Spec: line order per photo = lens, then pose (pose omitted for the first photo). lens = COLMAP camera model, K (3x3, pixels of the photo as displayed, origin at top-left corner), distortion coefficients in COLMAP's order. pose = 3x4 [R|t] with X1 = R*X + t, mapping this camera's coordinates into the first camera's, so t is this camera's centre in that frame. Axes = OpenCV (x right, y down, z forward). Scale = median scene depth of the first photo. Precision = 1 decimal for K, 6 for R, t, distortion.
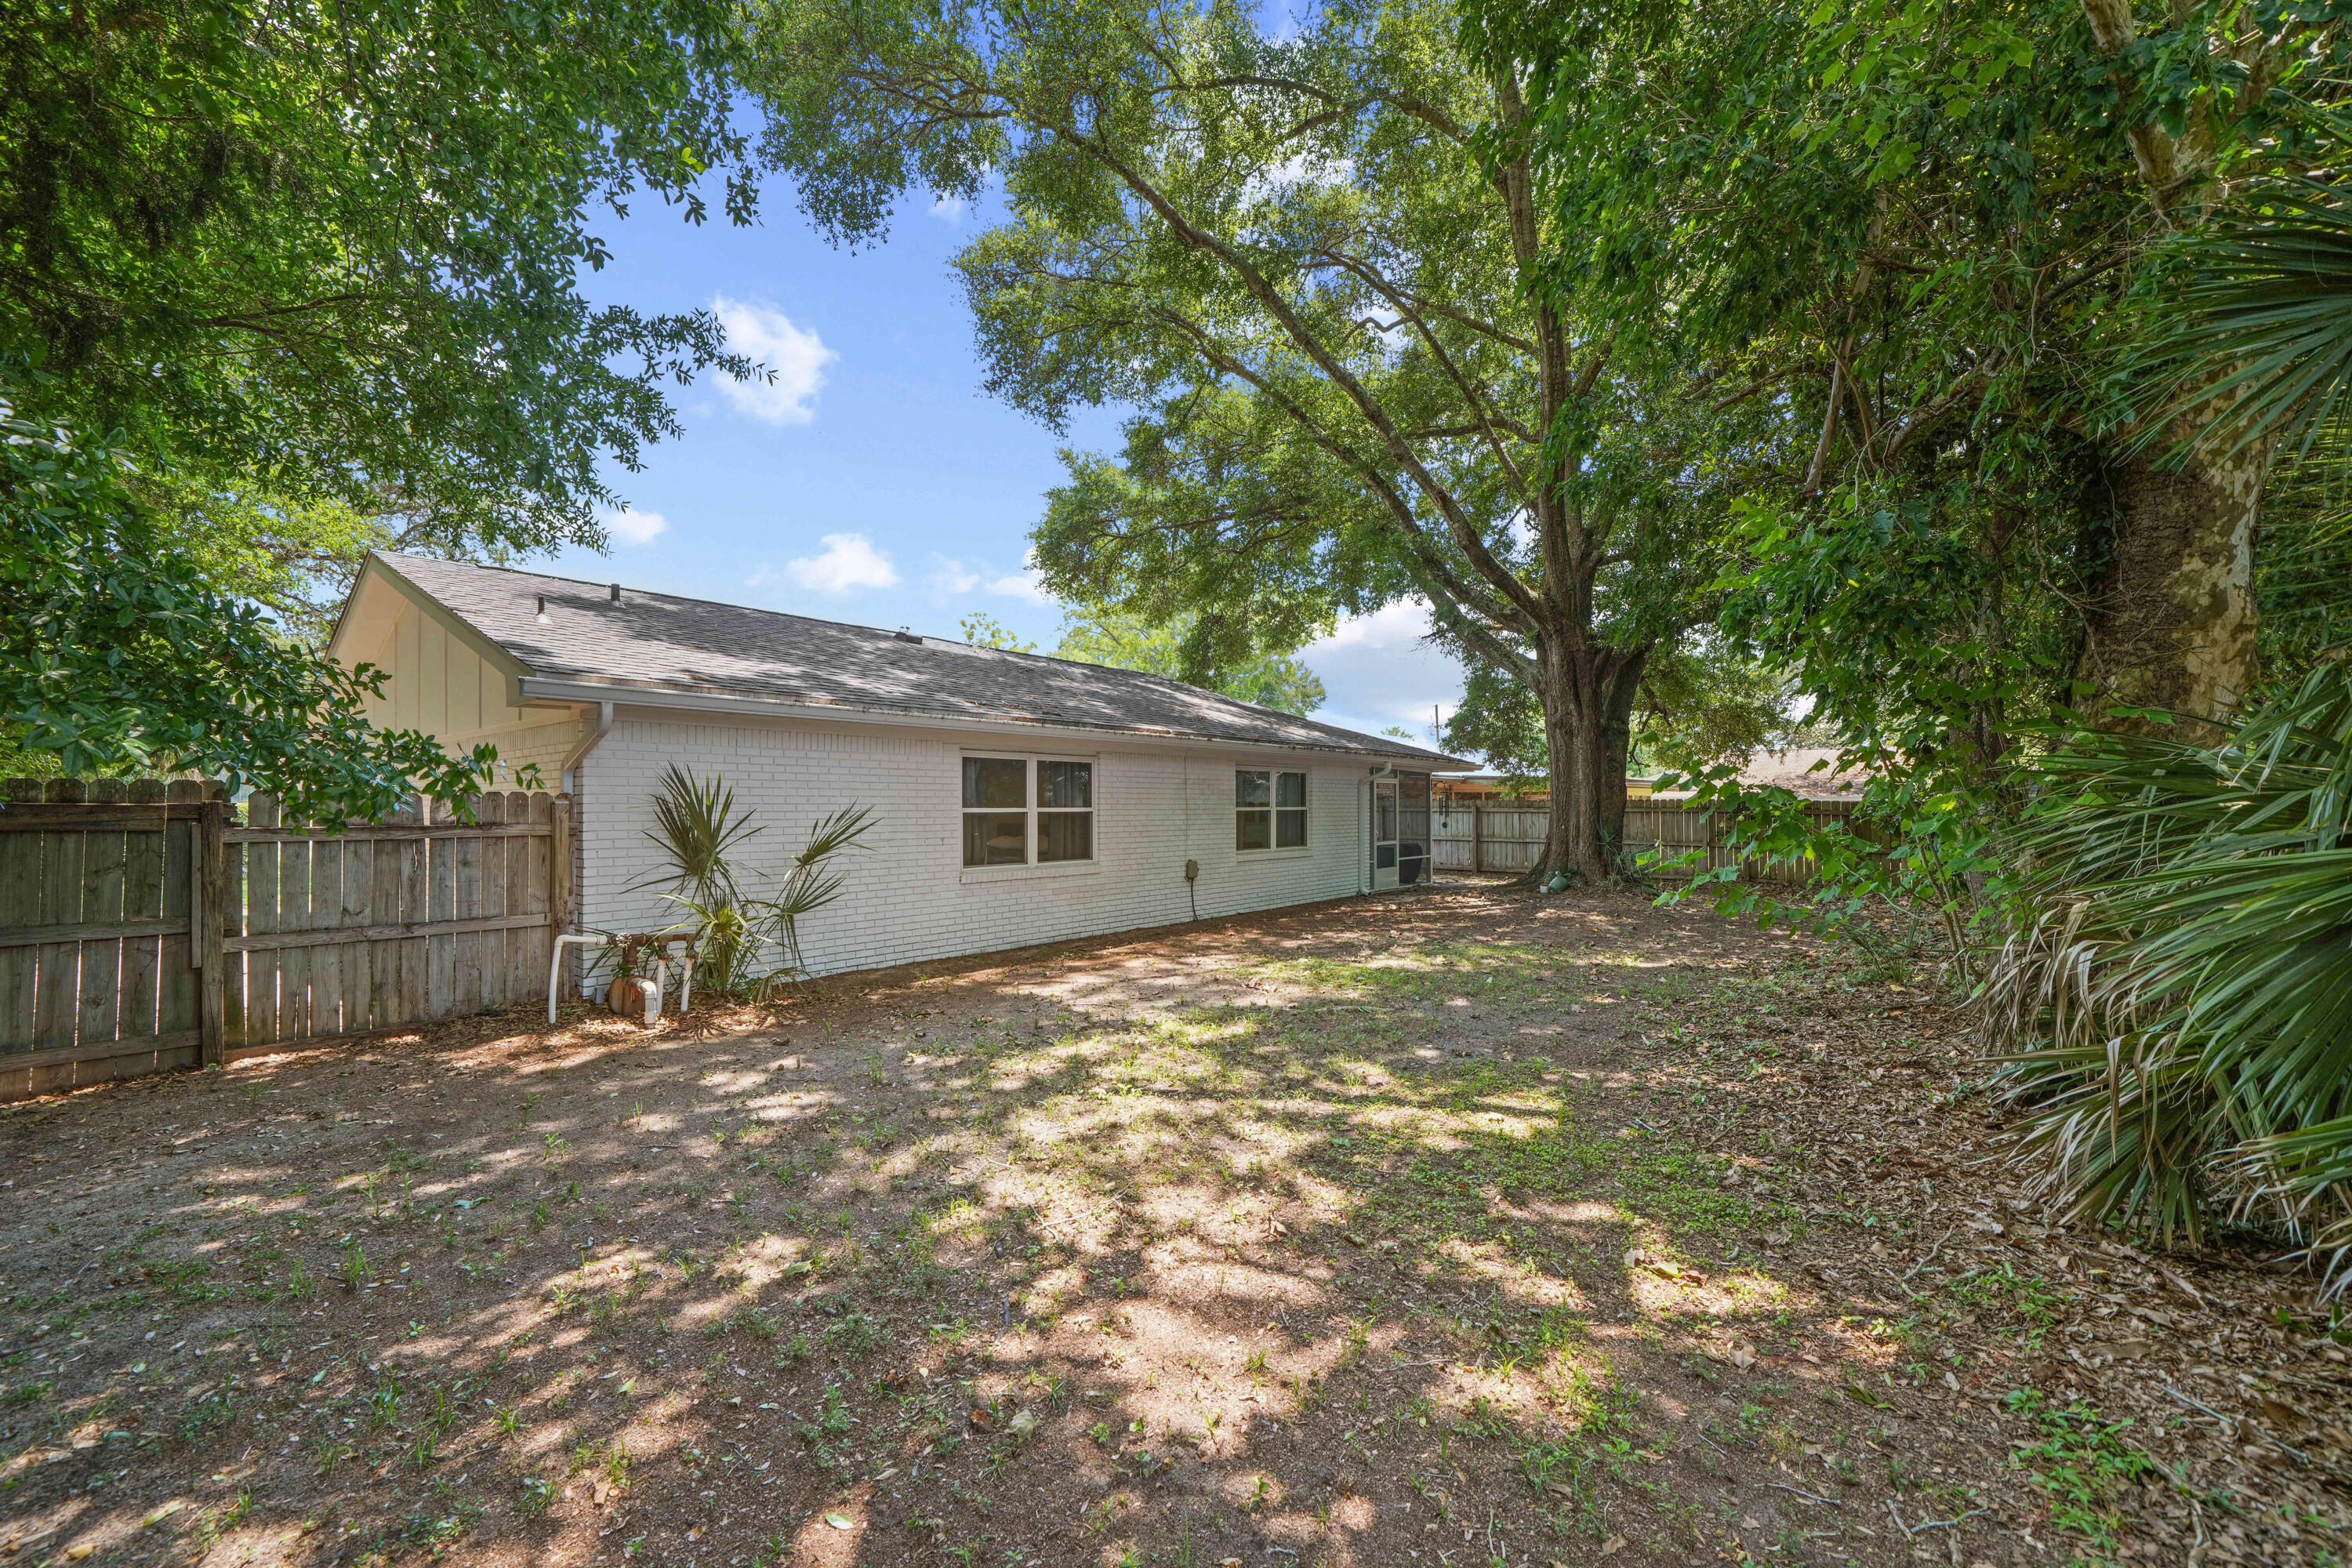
lens RADIAL K [[963.2, 0, 1174.2], [0, 963.2, 796.2], [0, 0, 1]] dist [-0.001094, -0.000245]
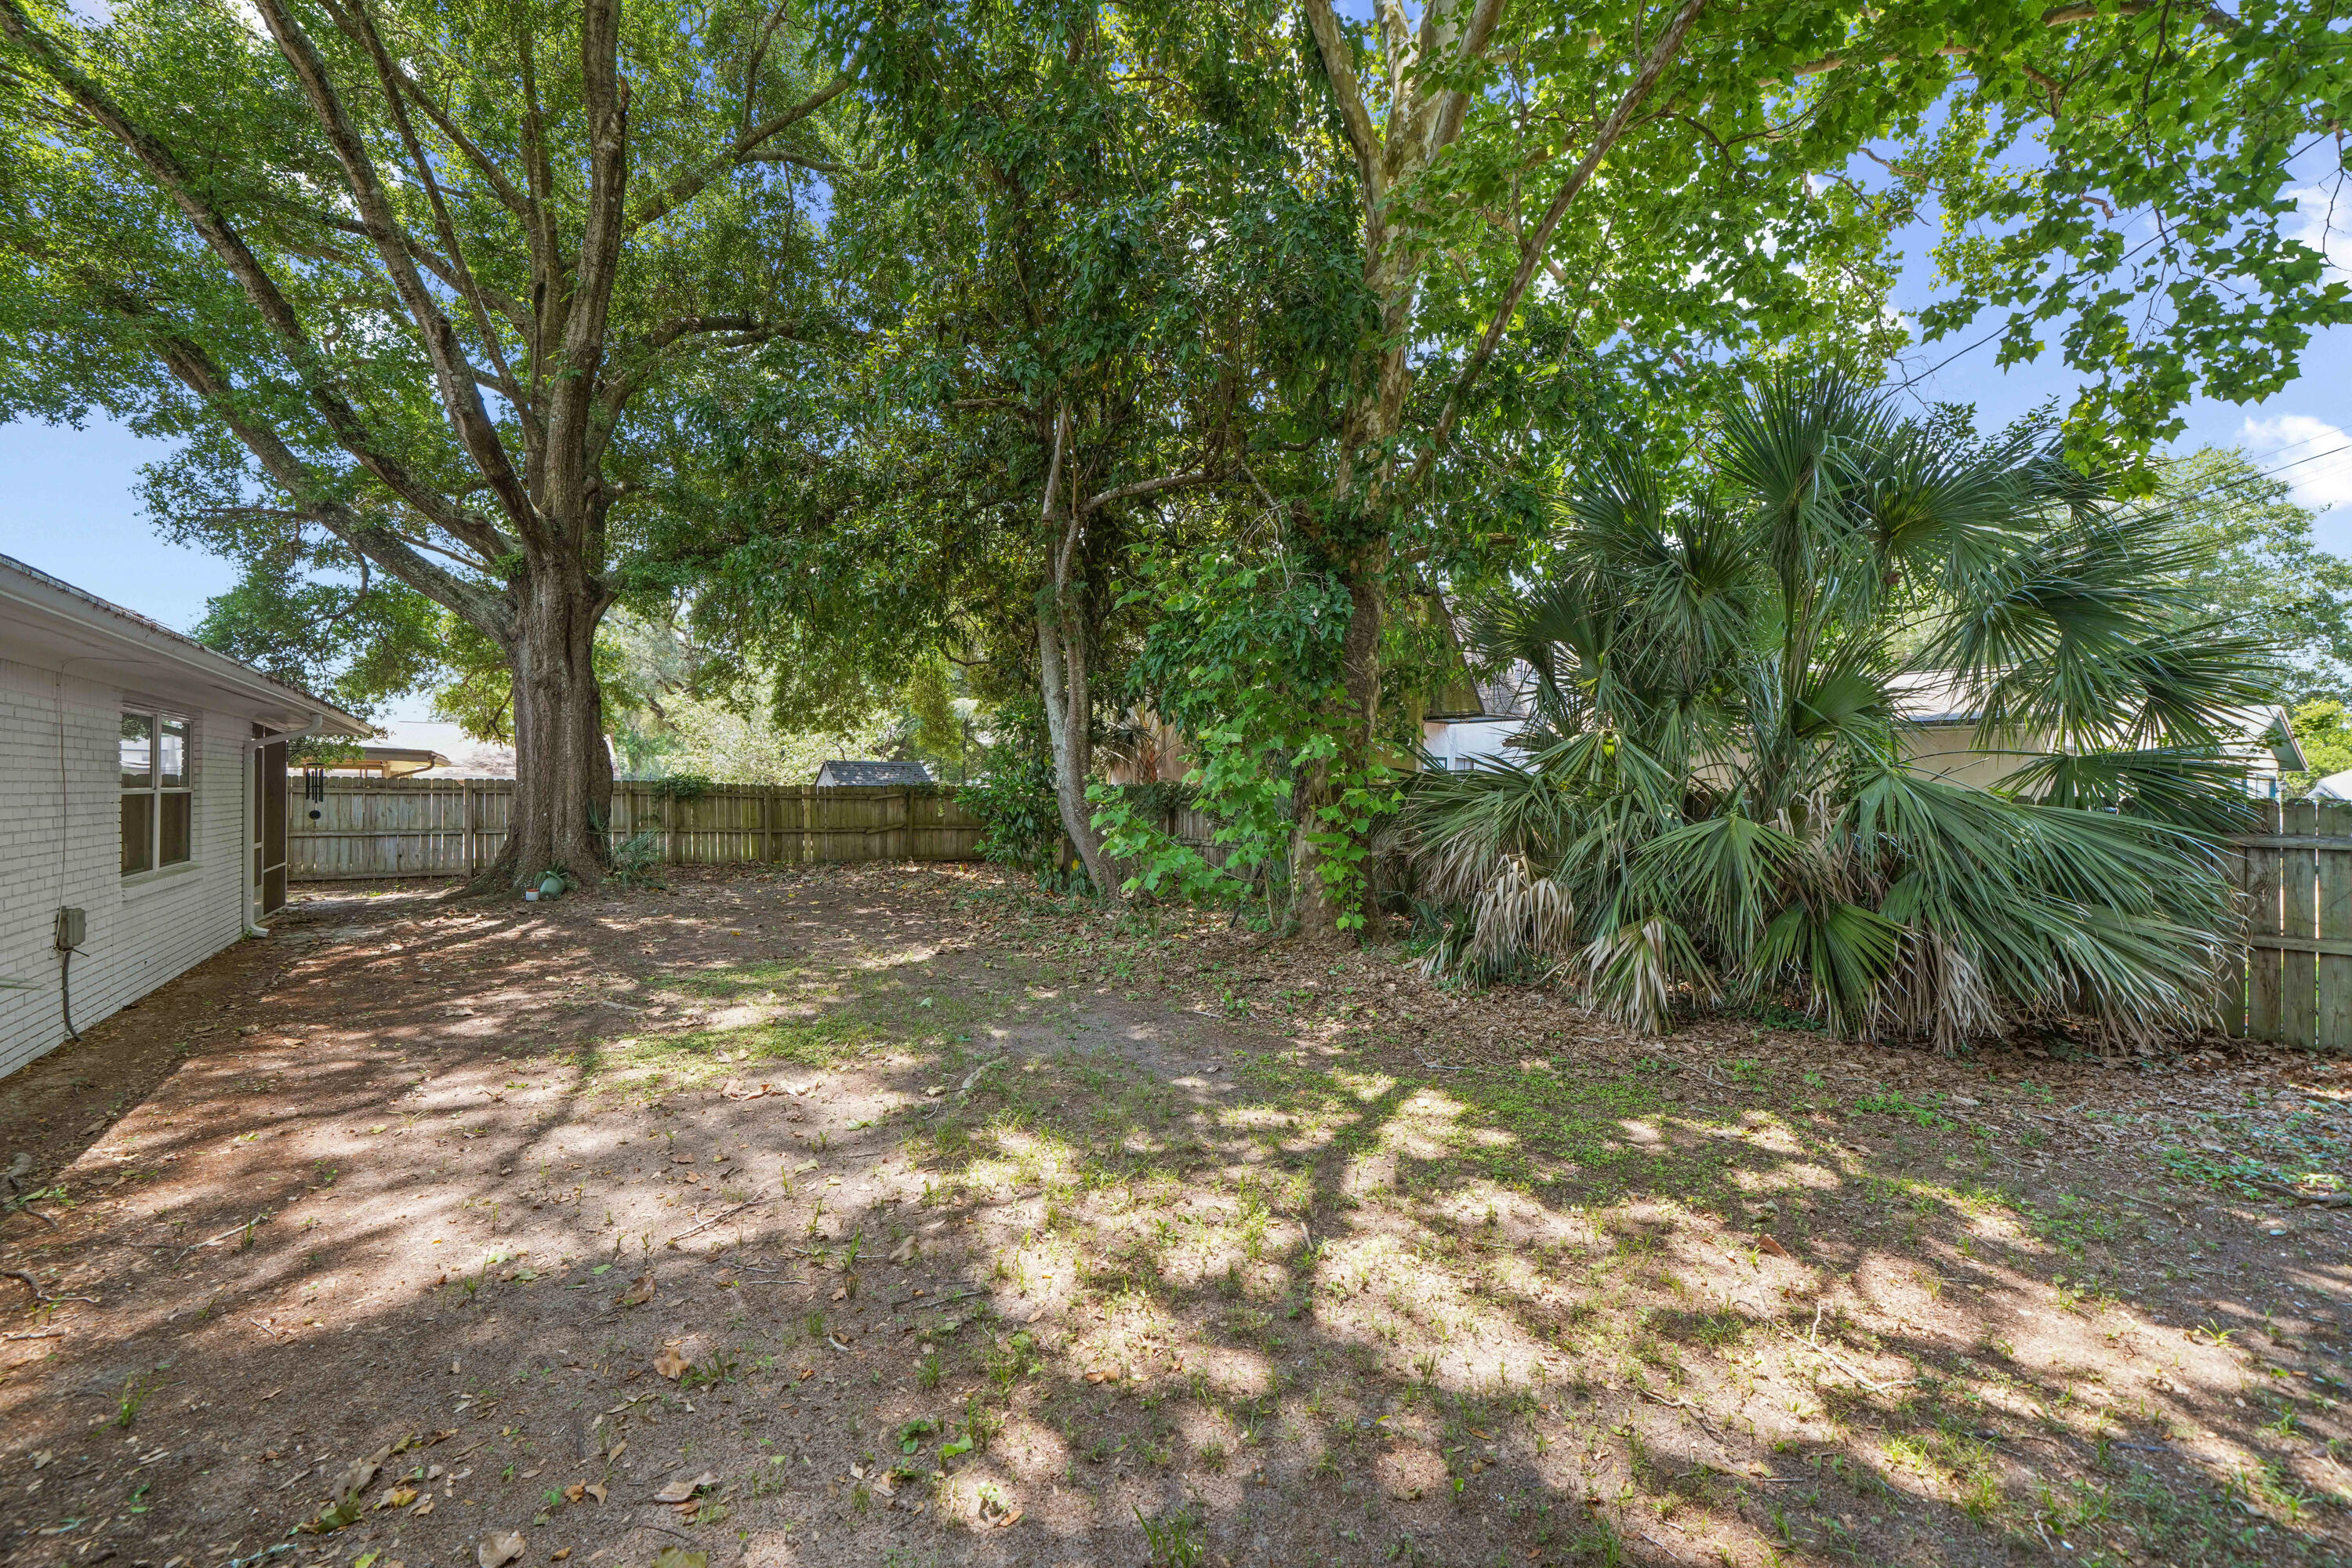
lens RADIAL K [[963.2, 0, 1174.9], [0, 963.2, 784.2], [0, 0, 1]] dist [-0.001094, -0.000245]
pose [[0.247072, 0.003308, 0.968991, -0.732635], [-0.017499, 0.999846, 0.001049, -0.005045], [-0.968839, -0.017216, 0.247092, 1.009042]]
